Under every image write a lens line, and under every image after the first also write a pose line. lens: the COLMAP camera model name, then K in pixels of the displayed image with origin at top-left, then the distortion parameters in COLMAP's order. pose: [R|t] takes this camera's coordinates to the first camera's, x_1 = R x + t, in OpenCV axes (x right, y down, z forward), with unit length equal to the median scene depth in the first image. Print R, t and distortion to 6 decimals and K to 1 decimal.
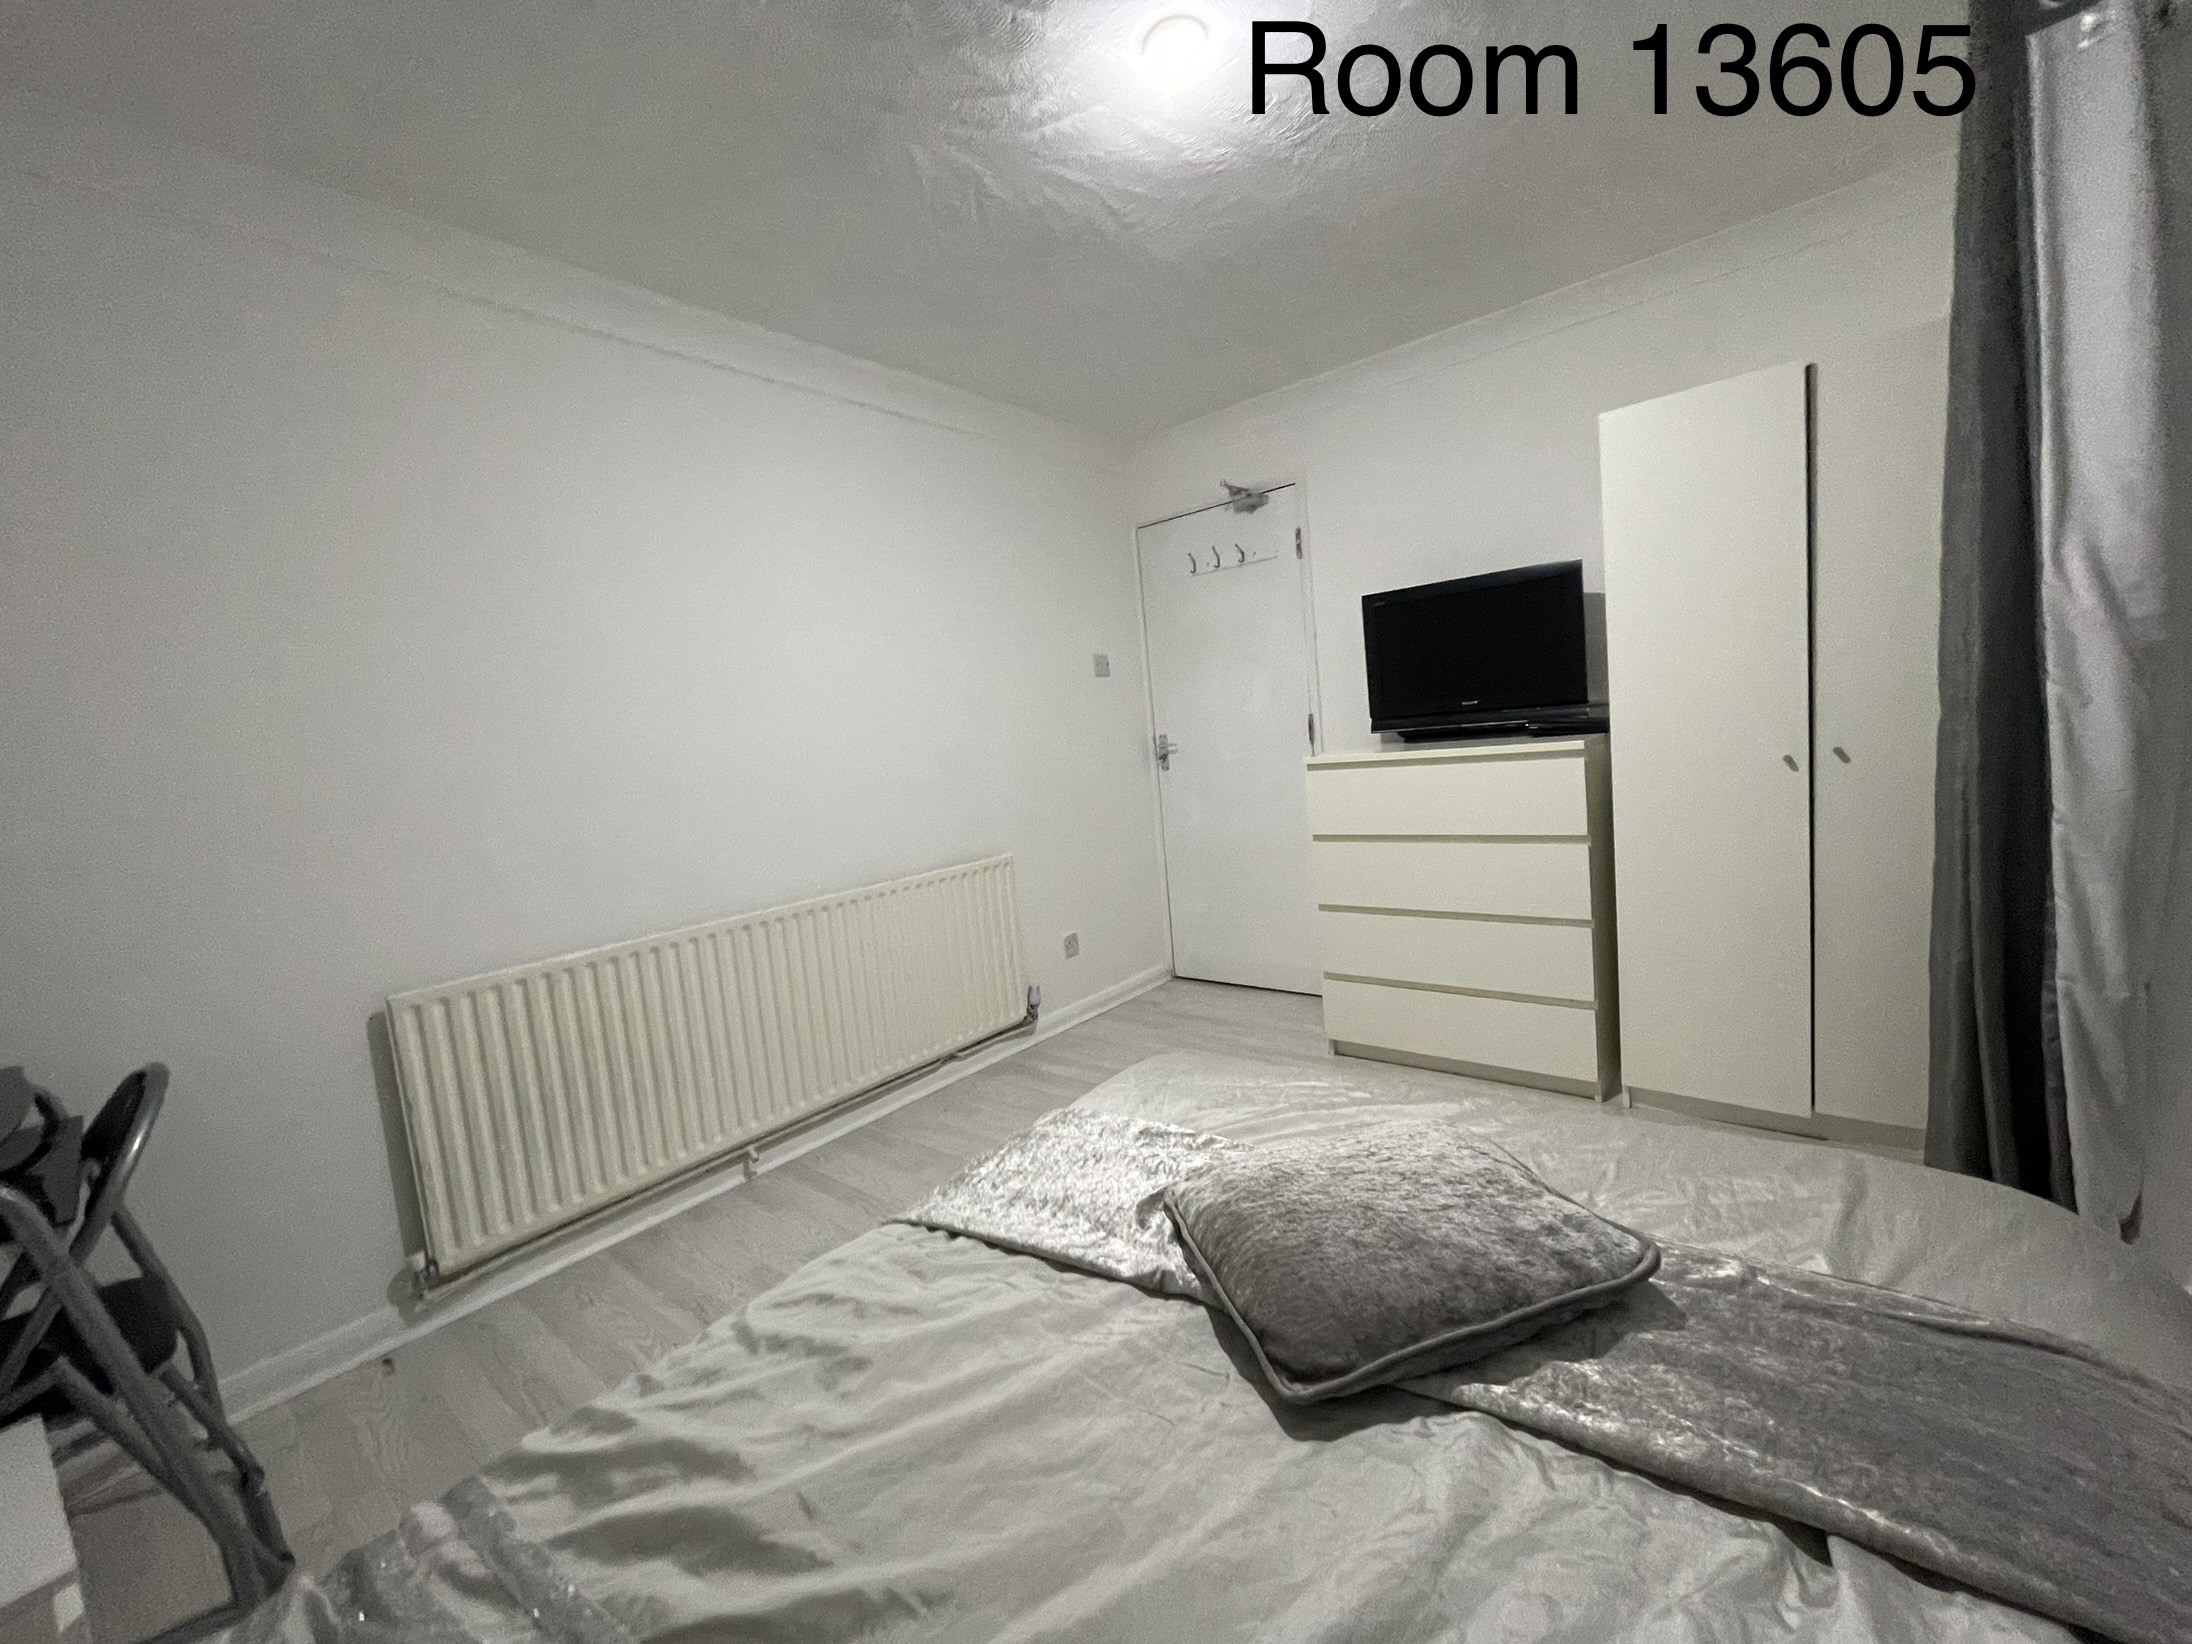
lens RADIAL K [[882.4, 0, 1096.0], [0, 882.4, 822.0], [0, 0, 1]] dist [-0.006481, -0.000080]
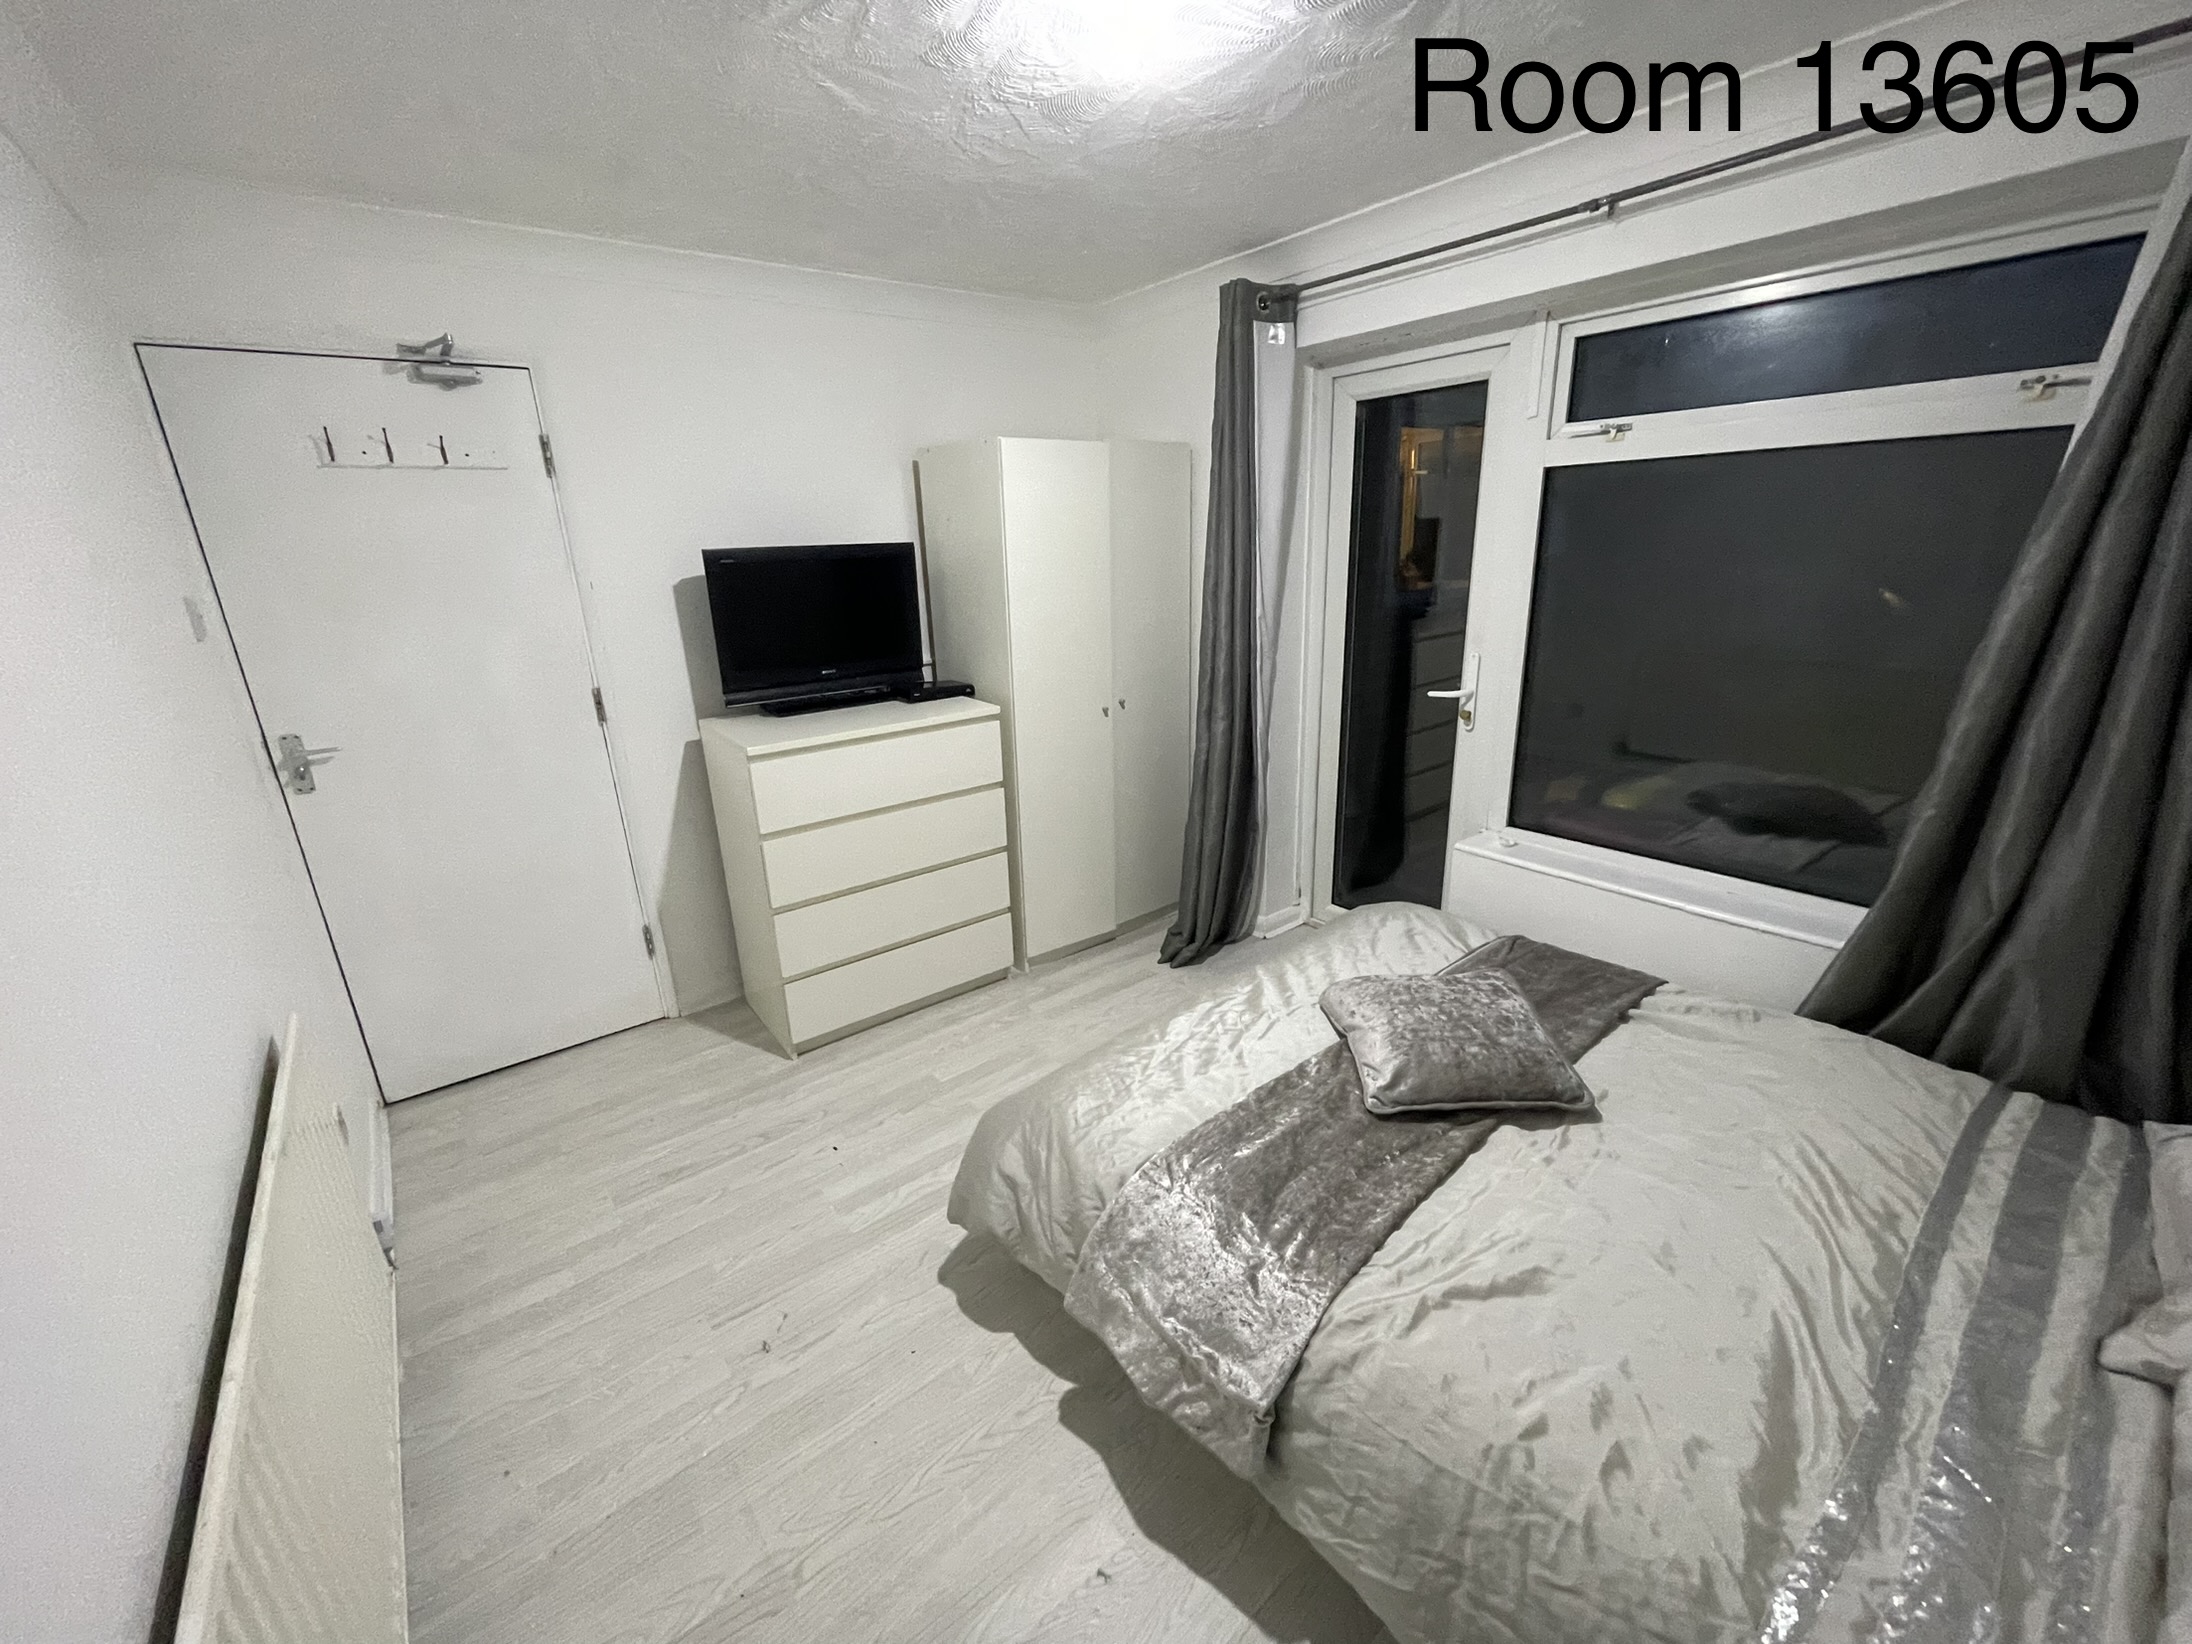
lens RADIAL K [[882.4, 0, 1096.0], [0, 882.4, 822.0], [0, 0, 1]] dist [-0.006481, -0.000080]
pose [[0.209813, -0.221537, 0.952313, -0.567890], [0.108914, 0.973226, 0.202407, -0.152522], [-0.971656, 0.061253, 0.228324, 0.526477]]
